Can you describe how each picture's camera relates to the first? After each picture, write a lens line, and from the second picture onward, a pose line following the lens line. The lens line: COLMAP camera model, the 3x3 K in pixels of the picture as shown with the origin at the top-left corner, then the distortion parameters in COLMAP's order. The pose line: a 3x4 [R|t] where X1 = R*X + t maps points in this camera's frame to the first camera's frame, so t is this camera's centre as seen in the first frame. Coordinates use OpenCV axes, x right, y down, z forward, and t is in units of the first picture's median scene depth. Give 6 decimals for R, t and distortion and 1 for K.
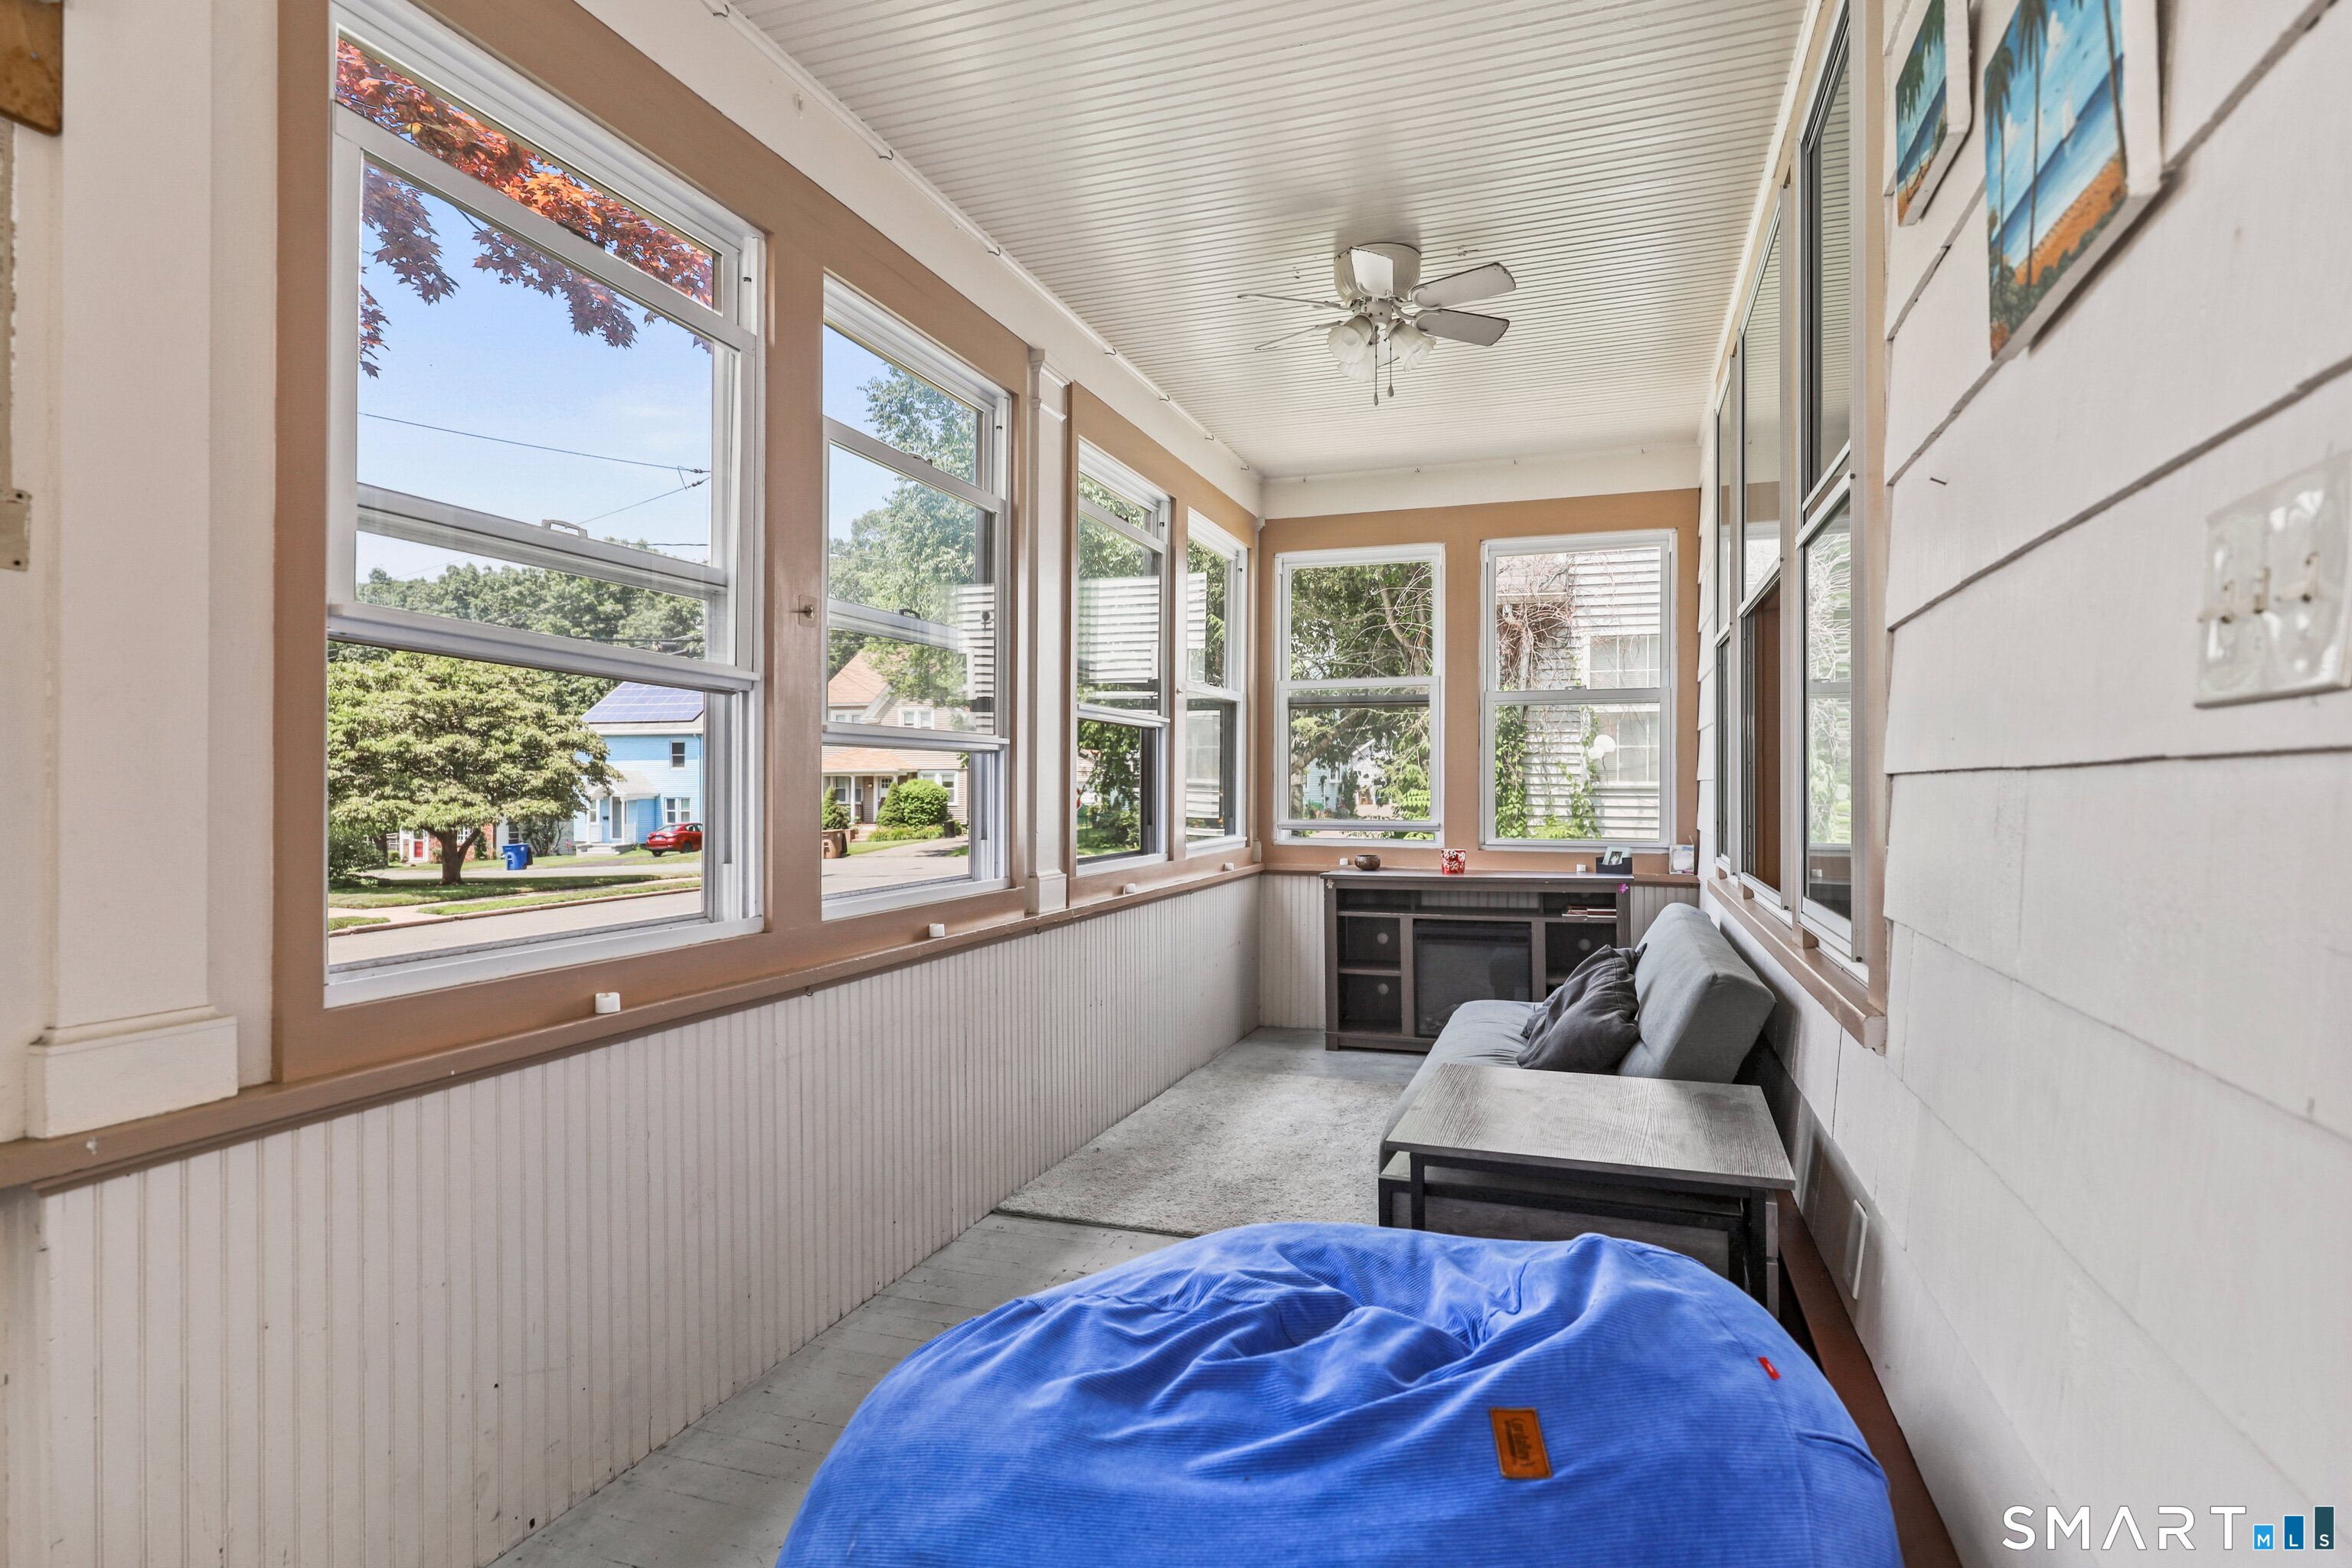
lens RADIAL K [[1217.8, 0, 1171.8], [0, 1217.8, 806.7], [0, 0, 1]] dist [0.003233, 0.000210]
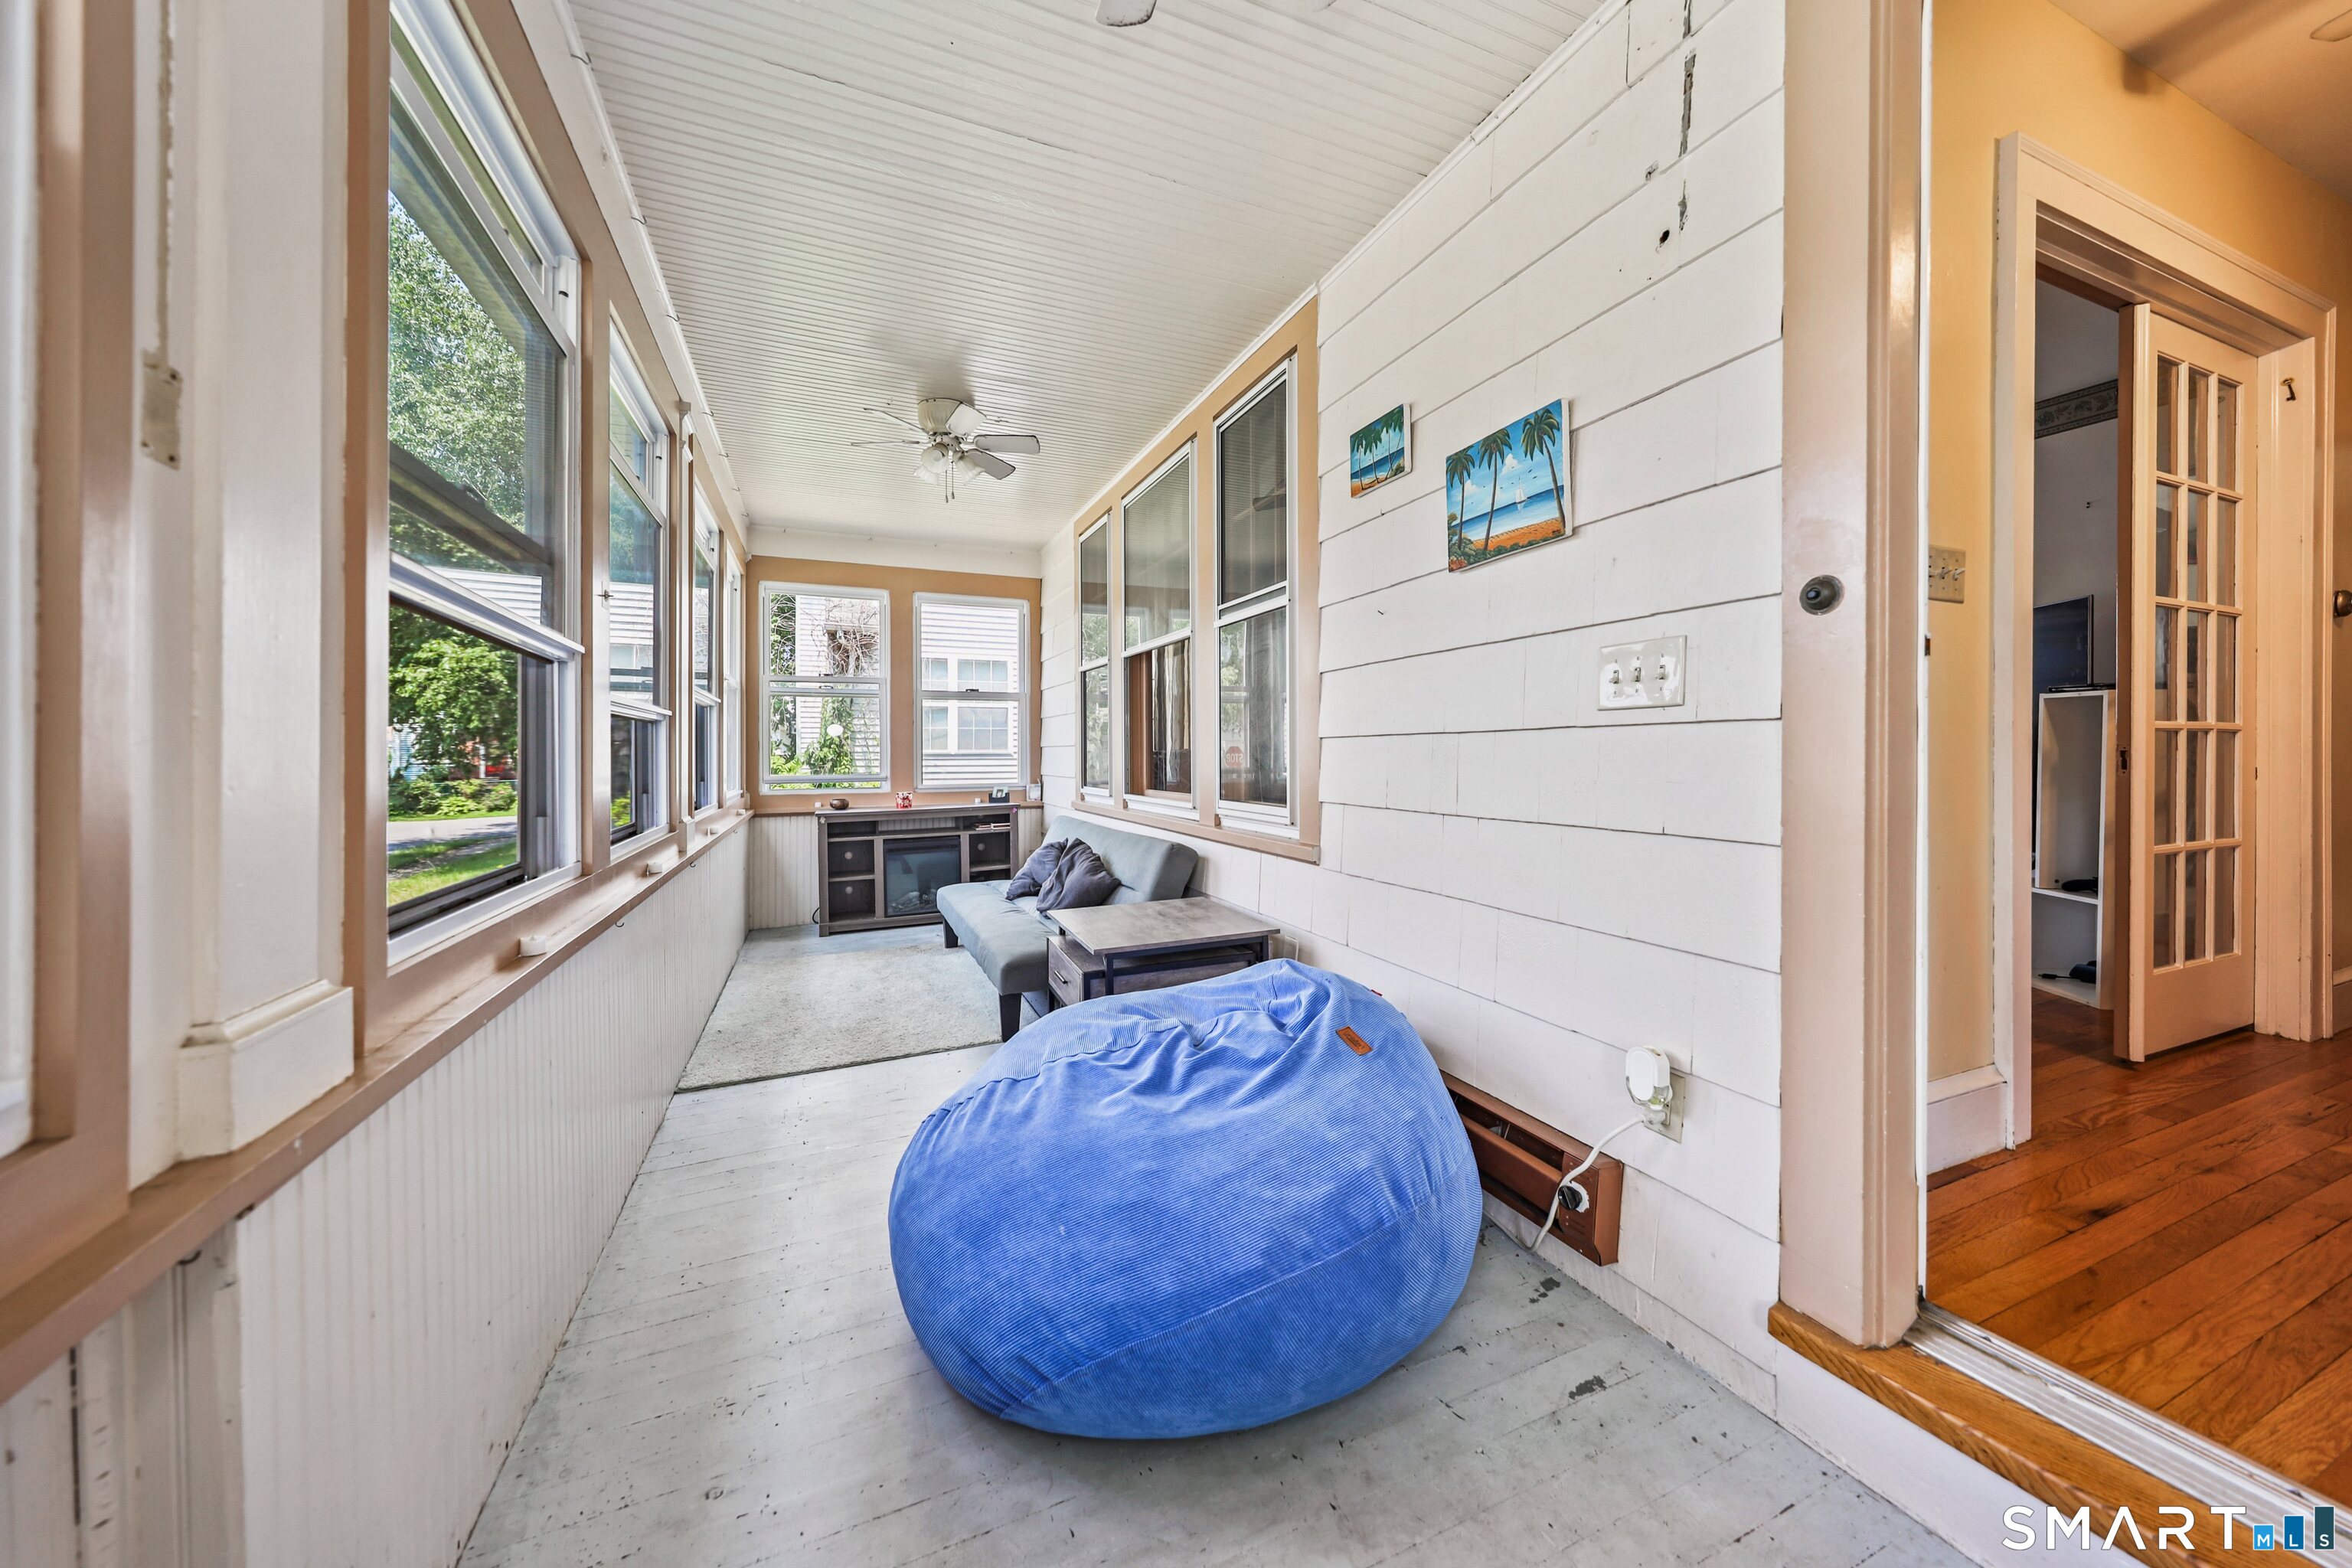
lens RADIAL K [[799.3, 0, 1161.4], [0, 799.3, 774.3], [0, 0, 1]] dist [0.009529, -0.002705]
pose [[0.739252, -0.024735, 0.672975, -0.288502], [0.020123, 0.999690, 0.014639, 0.005838], [-0.673128, 0.002721, 0.739521, 0.055350]]
